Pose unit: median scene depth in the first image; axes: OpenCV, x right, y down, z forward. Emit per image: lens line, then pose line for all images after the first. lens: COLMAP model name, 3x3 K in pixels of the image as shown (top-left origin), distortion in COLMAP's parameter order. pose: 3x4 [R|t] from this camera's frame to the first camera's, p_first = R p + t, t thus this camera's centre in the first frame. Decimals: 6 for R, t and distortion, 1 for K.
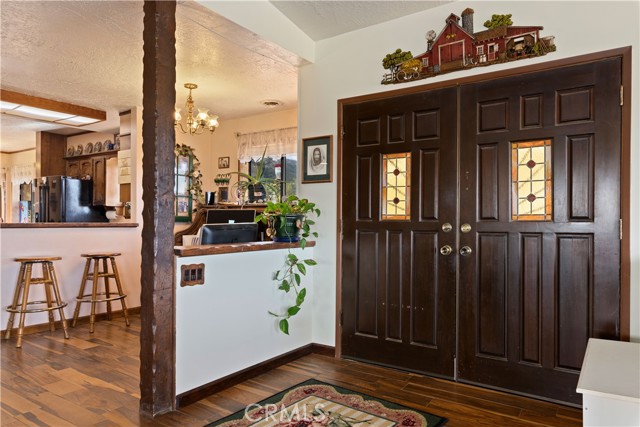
lens RADIAL K [[435.1, 0, 319.3], [0, 435.1, 220.0], [0, 0, 1]] dist [0.006329, 0.001606]
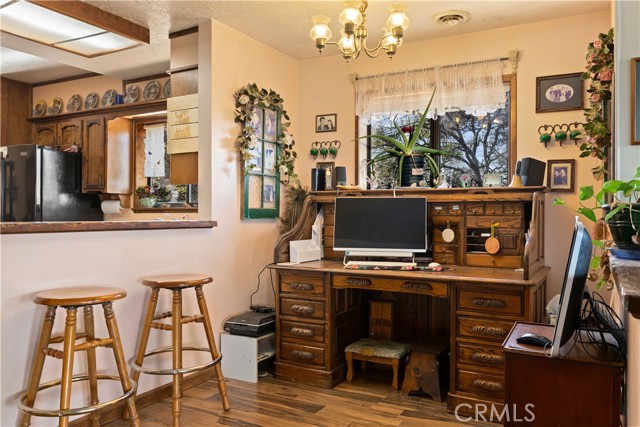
lens RADIAL K [[499.2, 0, 320.9], [0, 499.2, 210.5], [0, 0, 1]] dist [0.006781, -0.001548]
pose [[0.994884, -0.003684, 0.100955, -0.301252], [0.004004, 0.999988, -0.002965, -0.003908], [-0.100943, 0.003354, 0.994887, 0.287845]]
